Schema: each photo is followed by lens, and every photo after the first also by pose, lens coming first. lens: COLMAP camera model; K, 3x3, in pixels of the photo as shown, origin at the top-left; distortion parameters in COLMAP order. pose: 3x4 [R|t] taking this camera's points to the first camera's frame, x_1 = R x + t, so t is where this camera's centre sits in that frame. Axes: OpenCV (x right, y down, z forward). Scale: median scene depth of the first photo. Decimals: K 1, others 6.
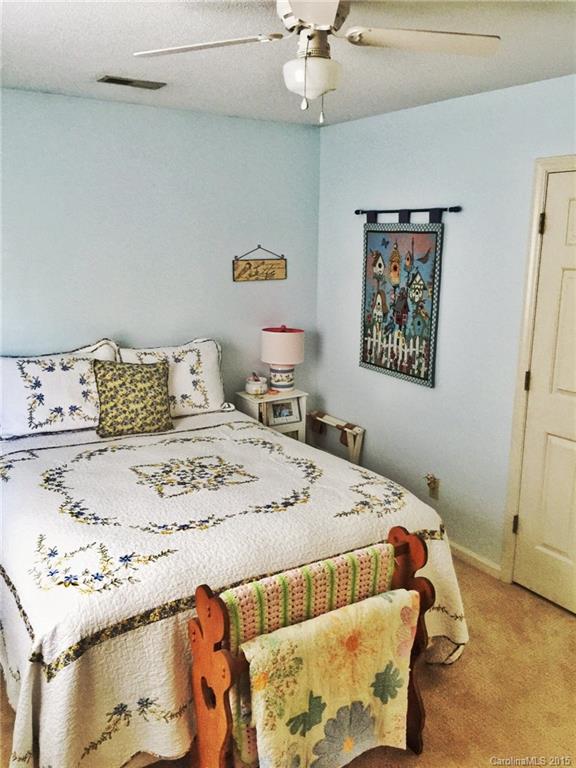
lens RADIAL K [[661.1, 0, 284.3], [0, 661.1, 381.4], [0, 0, 1]] dist [0.017399, -0.017986]
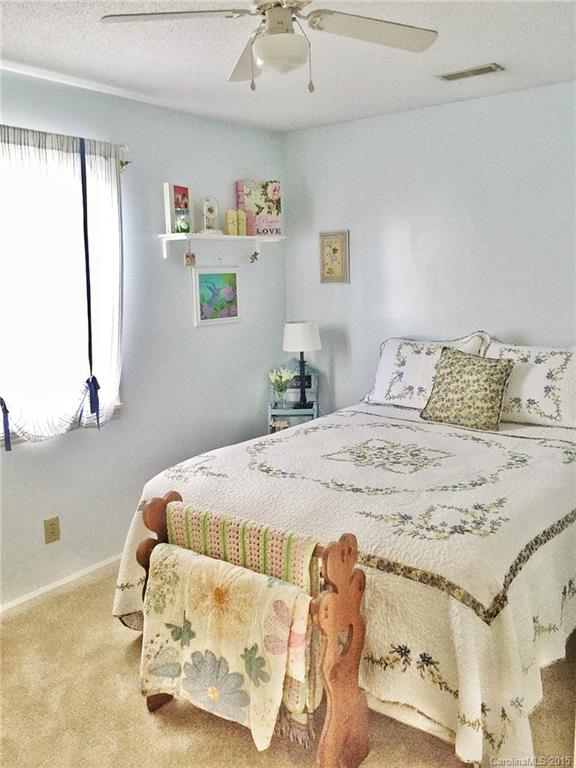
lens RADIAL K [[661.1, 0, 284.3], [0, 661.1, 385.7], [0, 0, 1]] dist [0.017399, -0.017986]
pose [[0.354419, 0.137995, -0.924848, 0.607712], [-0.169555, 0.982140, 0.081567, -0.015912], [0.919586, 0.127903, 0.371487, 0.387260]]
